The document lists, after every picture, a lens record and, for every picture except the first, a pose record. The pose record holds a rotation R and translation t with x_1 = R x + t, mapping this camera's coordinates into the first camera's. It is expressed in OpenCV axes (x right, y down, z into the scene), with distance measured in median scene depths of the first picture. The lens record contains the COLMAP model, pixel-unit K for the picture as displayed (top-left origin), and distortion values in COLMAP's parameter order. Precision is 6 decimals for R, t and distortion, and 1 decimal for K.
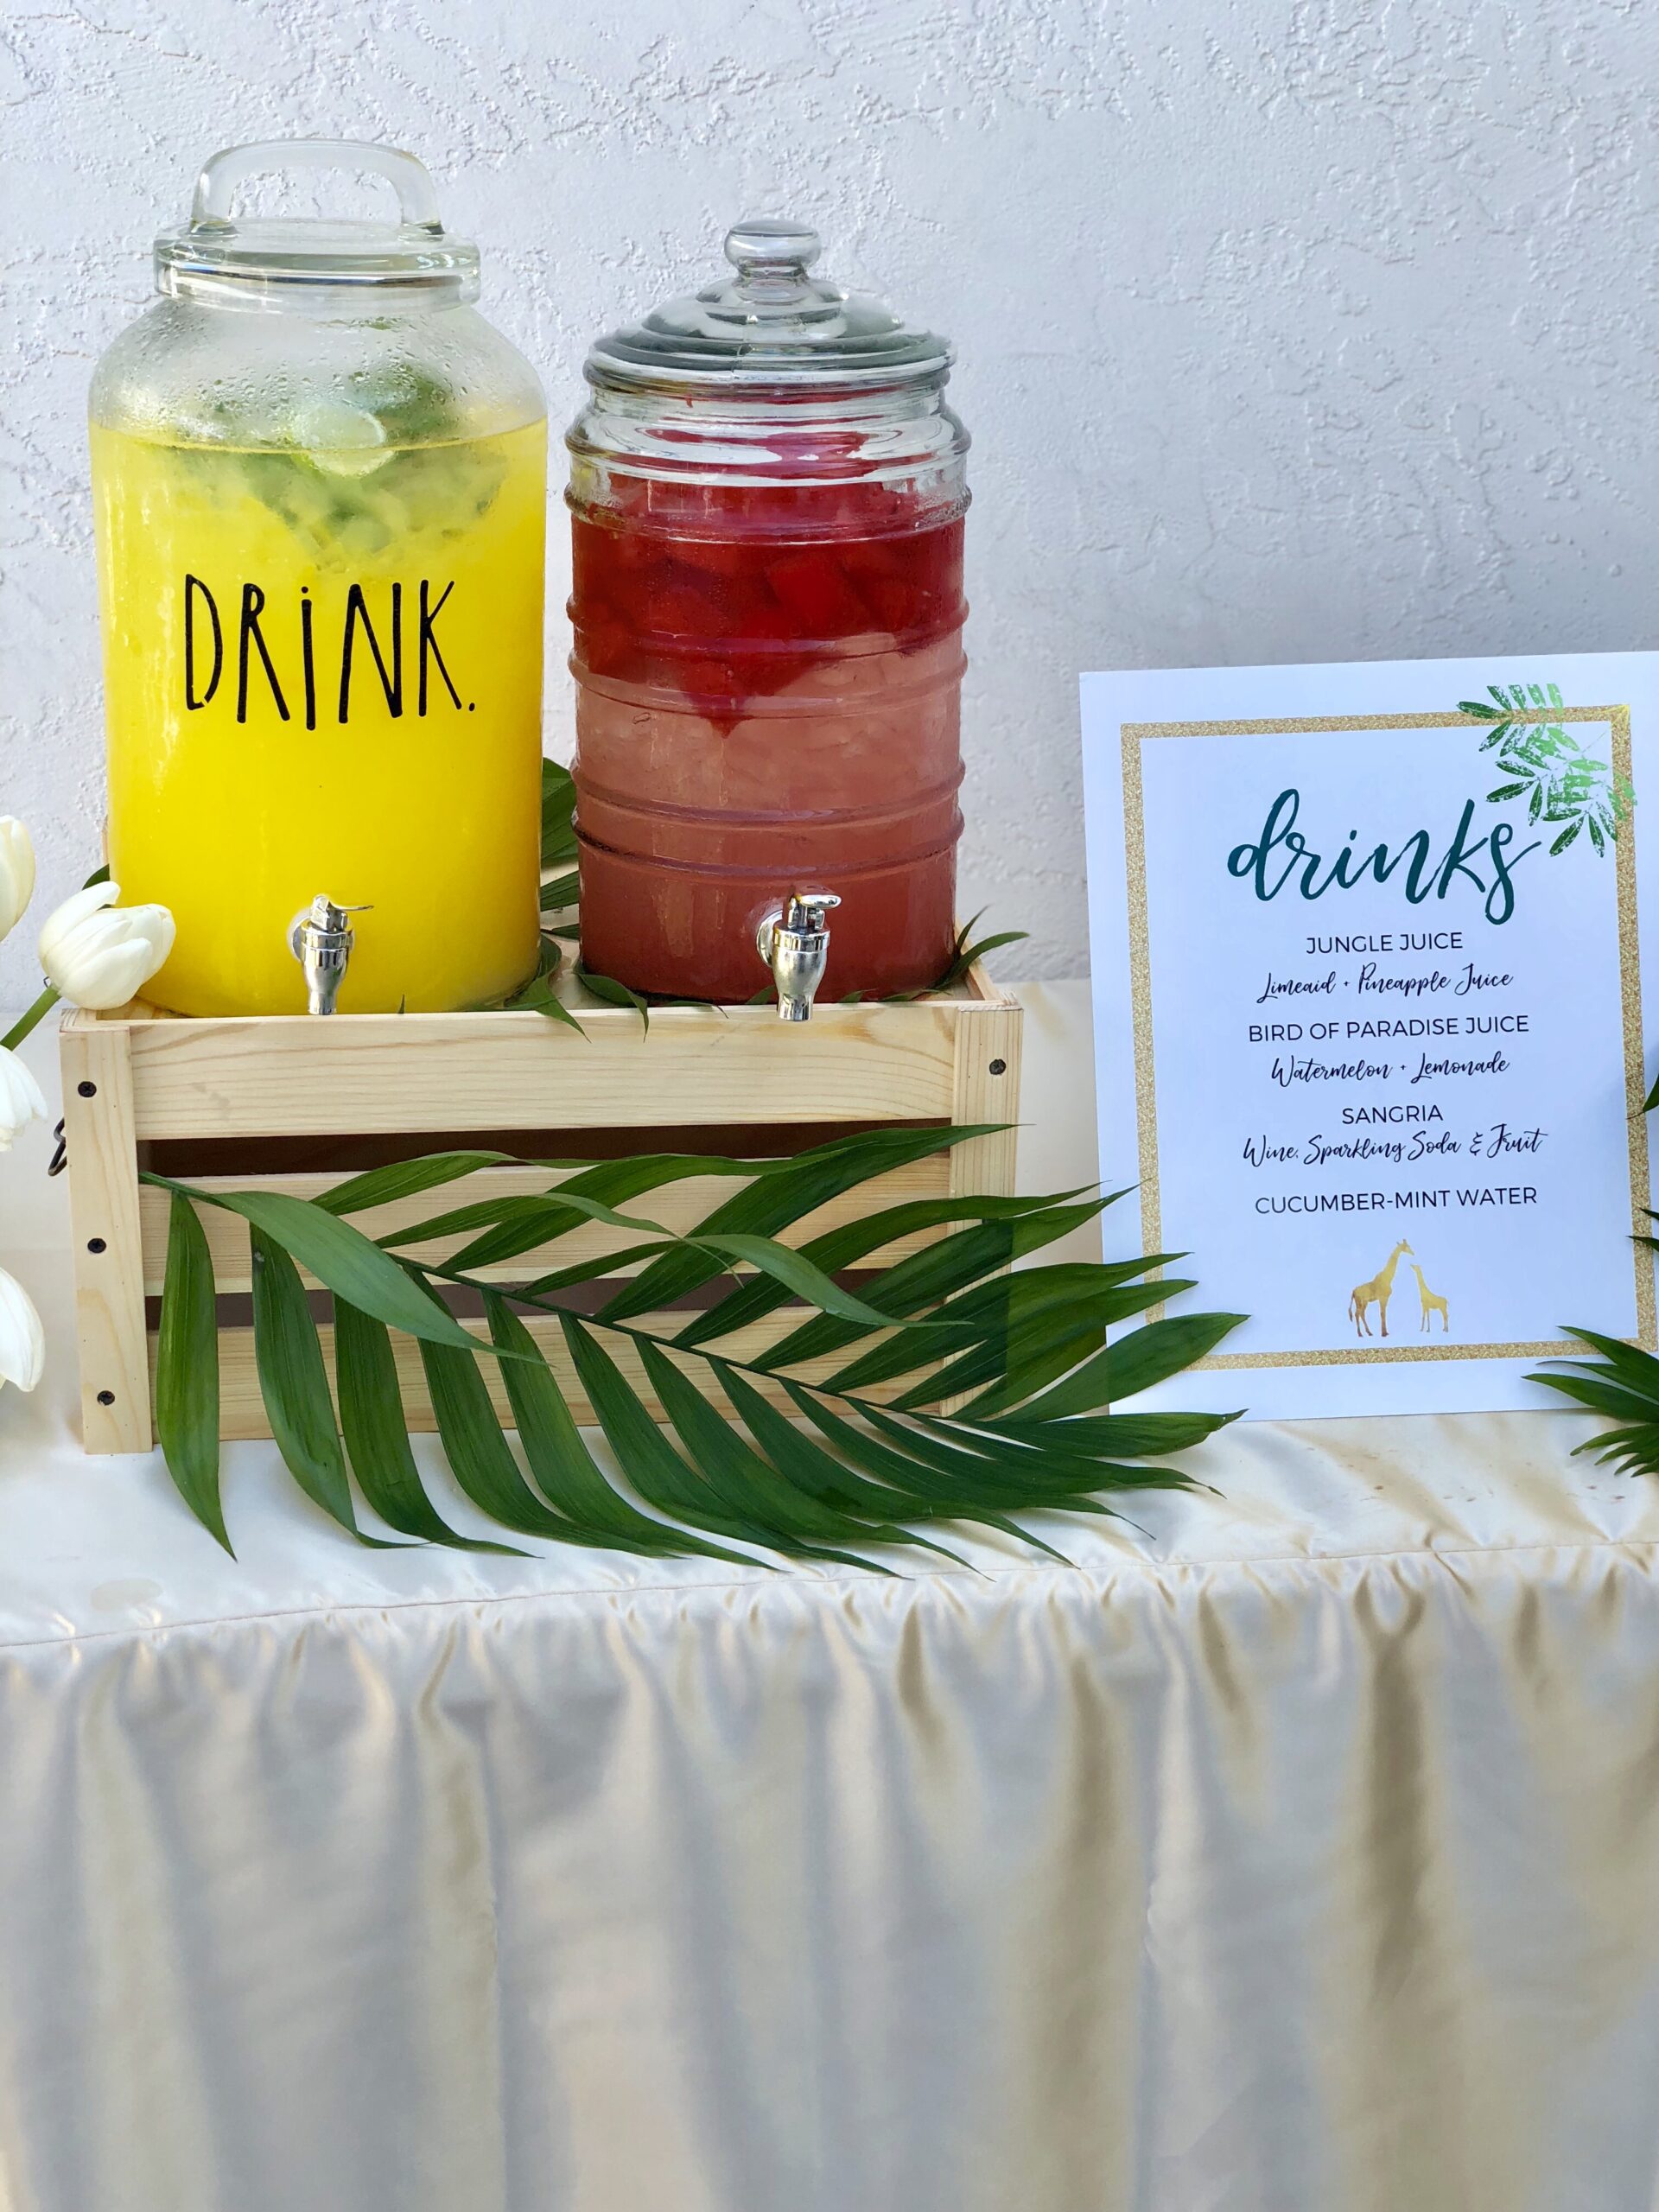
lens RADIAL K [[3374.0, 0, 829.5], [0, 3374.0, 1106.0], [0, 0, 1]] dist [0.024855, 0.040960]
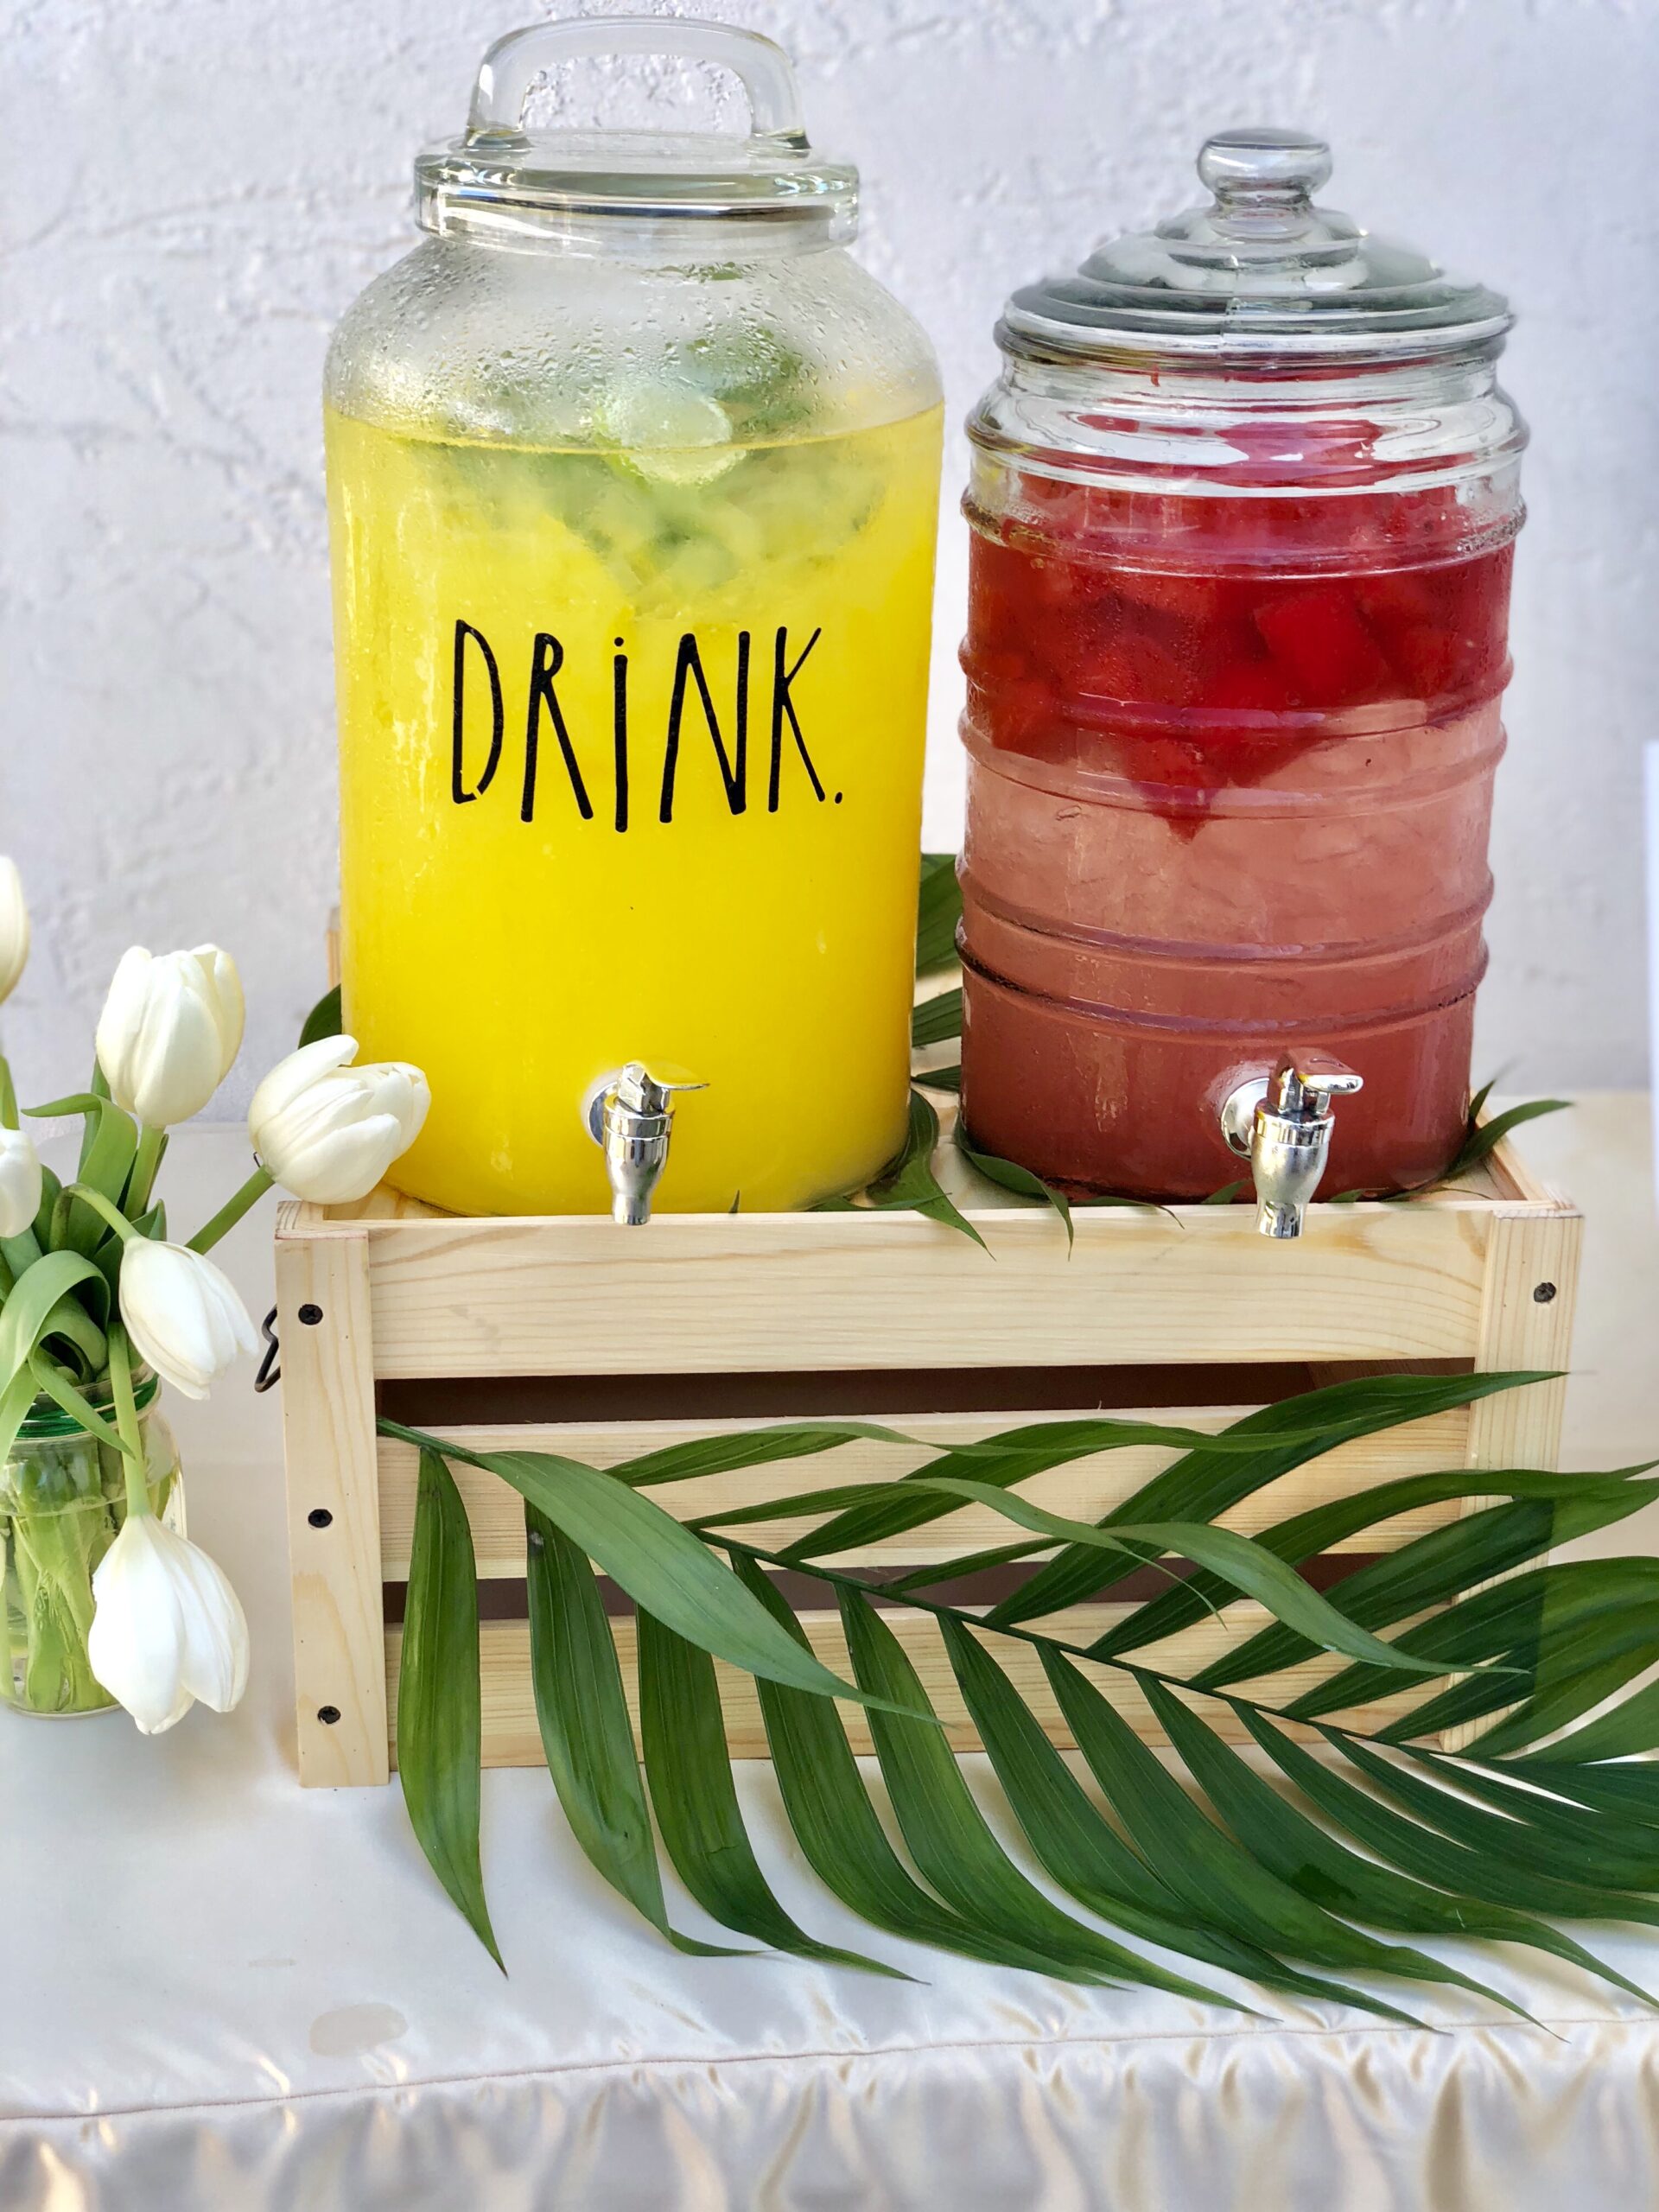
lens RADIAL K [[3419.8, 0, 829.5], [0, 3419.8, 1106.0], [0, 0, 1]] dist [0.007114, 0.002189]
pose [[0.998305, 0.012923, -0.056743, -0.065381], [-0.012377, 0.999874, 0.009964, -0.059419], [0.056865, -0.009245, 0.998339, 0.264215]]
